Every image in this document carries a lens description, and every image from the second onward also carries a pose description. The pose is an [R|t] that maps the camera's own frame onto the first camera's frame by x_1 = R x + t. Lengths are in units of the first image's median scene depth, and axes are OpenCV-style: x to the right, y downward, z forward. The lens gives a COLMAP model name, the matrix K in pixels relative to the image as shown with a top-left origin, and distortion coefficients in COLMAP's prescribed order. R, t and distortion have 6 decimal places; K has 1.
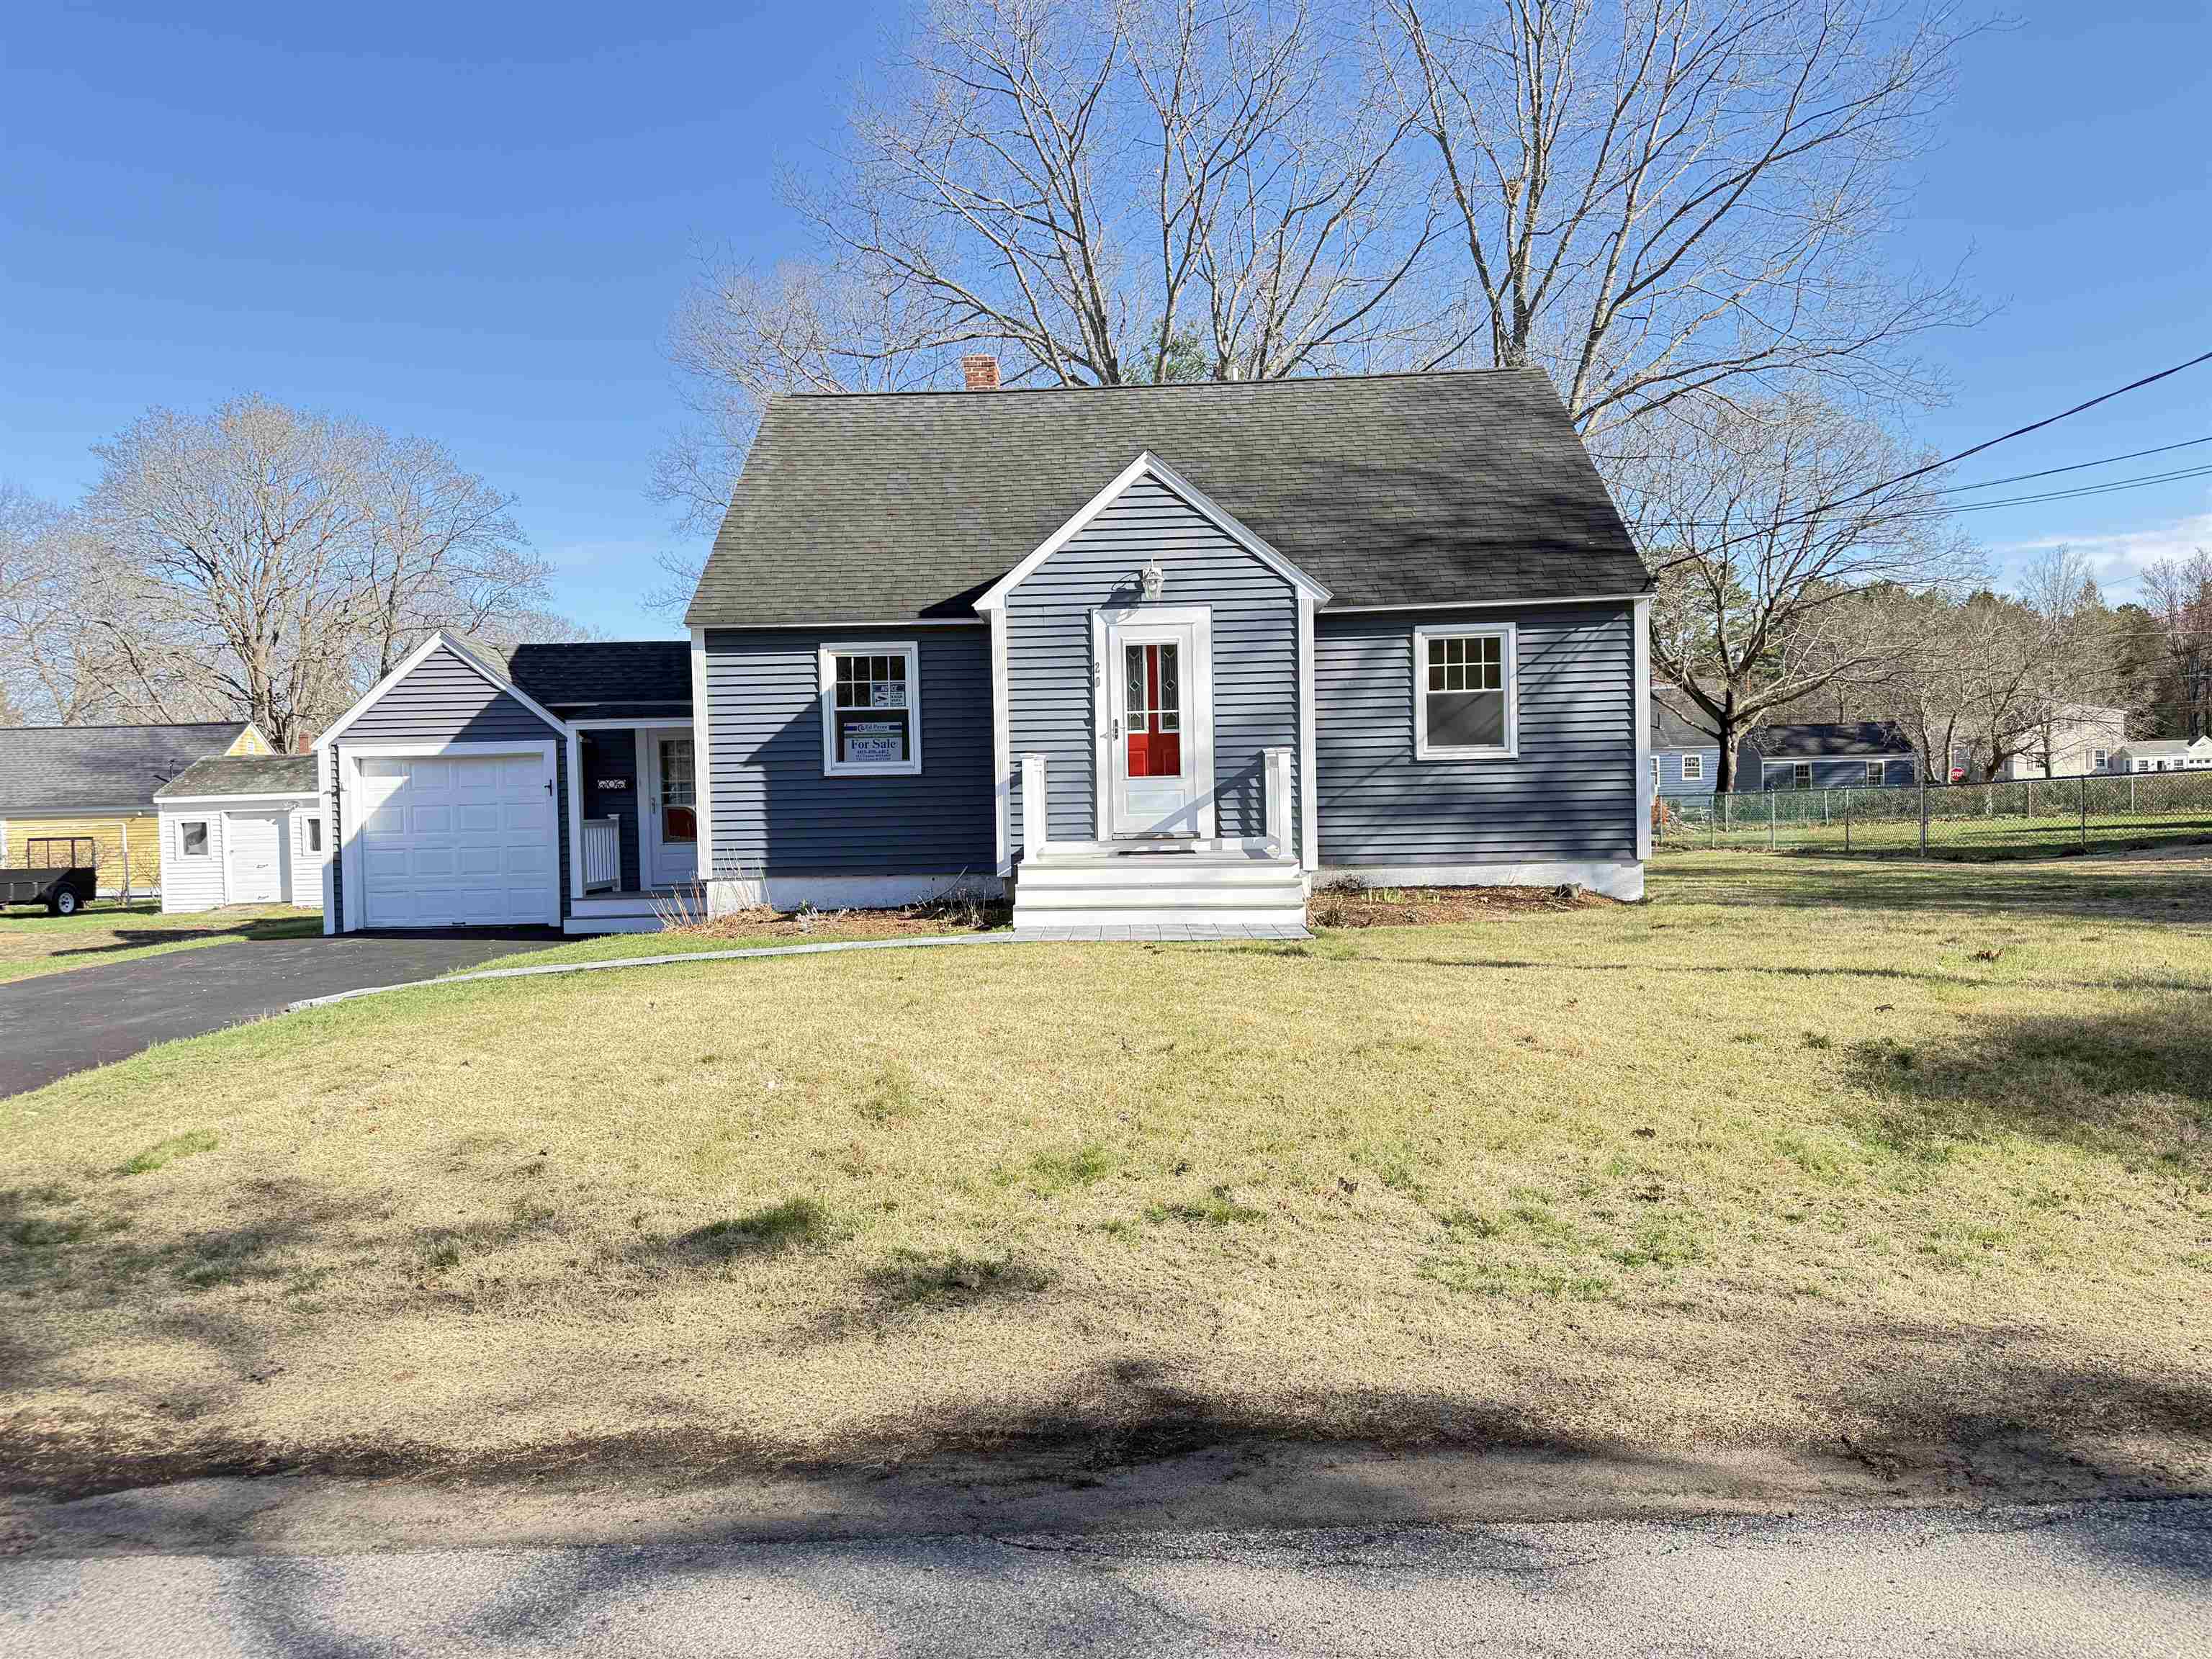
lens RADIAL K [[1534.3, 0, 1108.4], [0, 1534.3, 842.4], [0, 0, 1]] dist [0.075013, -0.001612]
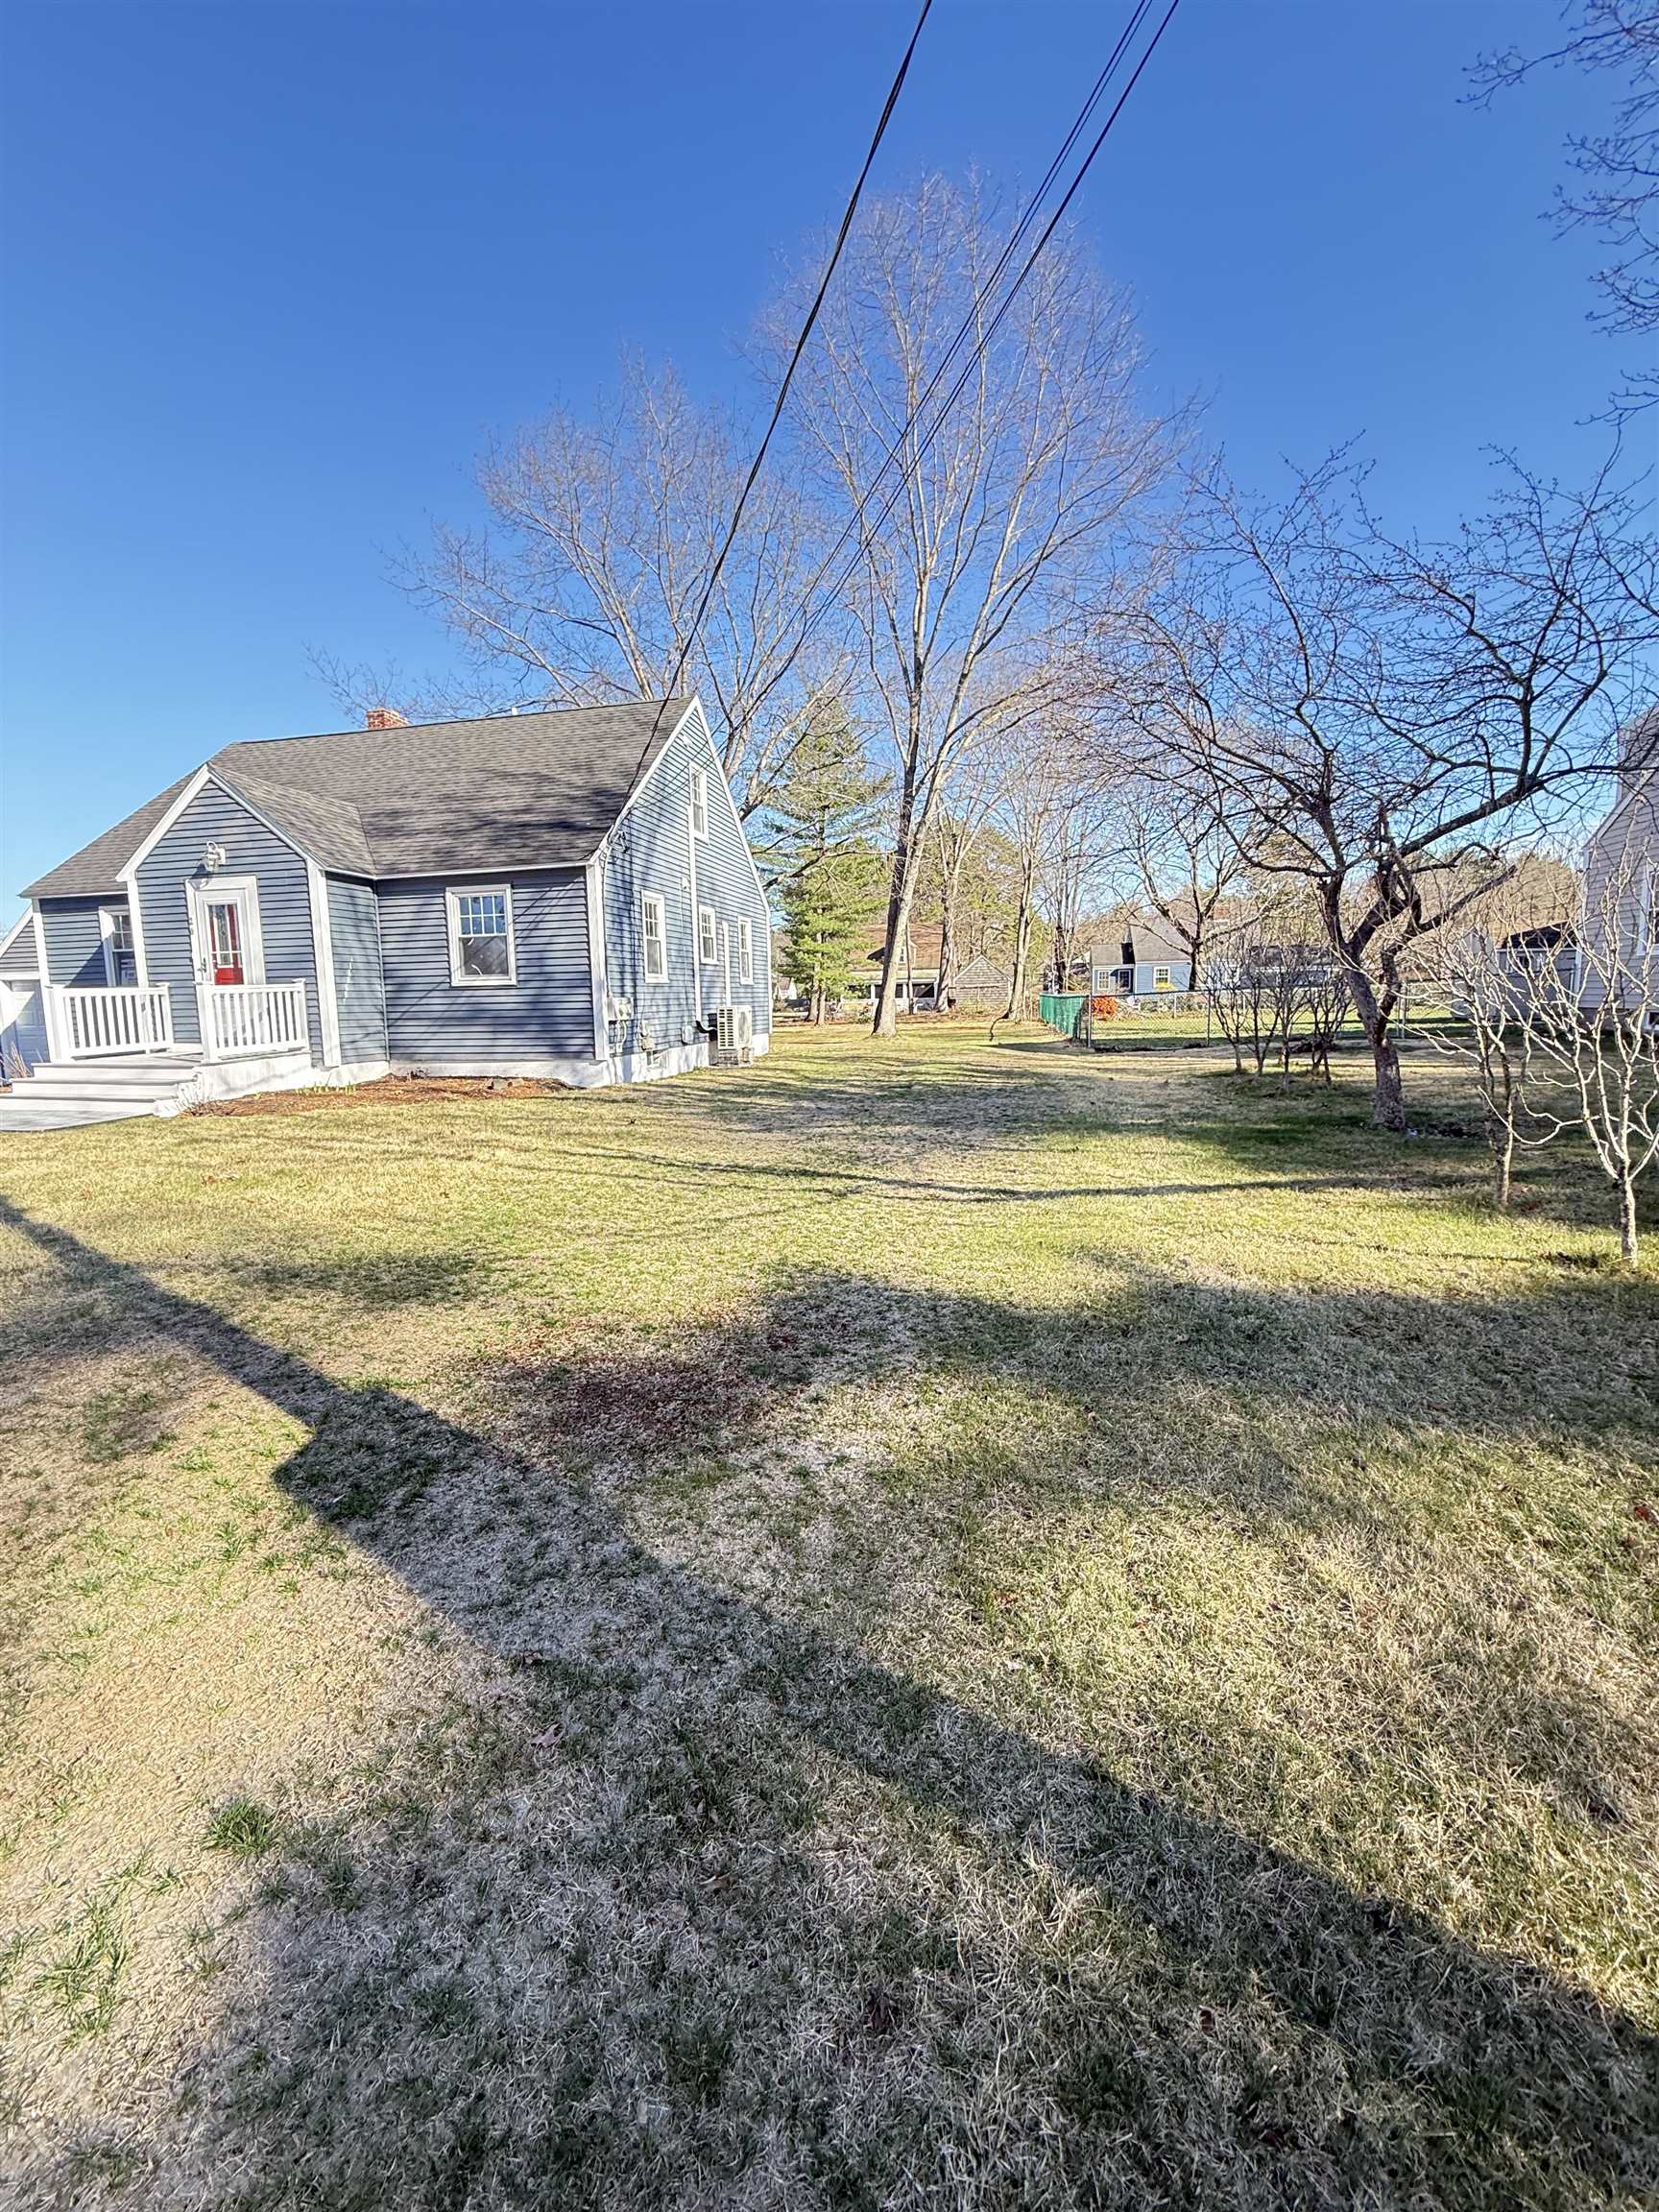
lens RADIAL K [[879.6, 0, 831.6], [0, 879.6, 1101.8], [0, 0, 1]] dist [-0.000539, -0.000009]
pose [[0.983015, 0.026185, -0.181646, 0.681235], [-0.007889, 0.994883, 0.100724, -0.031408], [0.183354, -0.097581, 0.978192, 0.271619]]
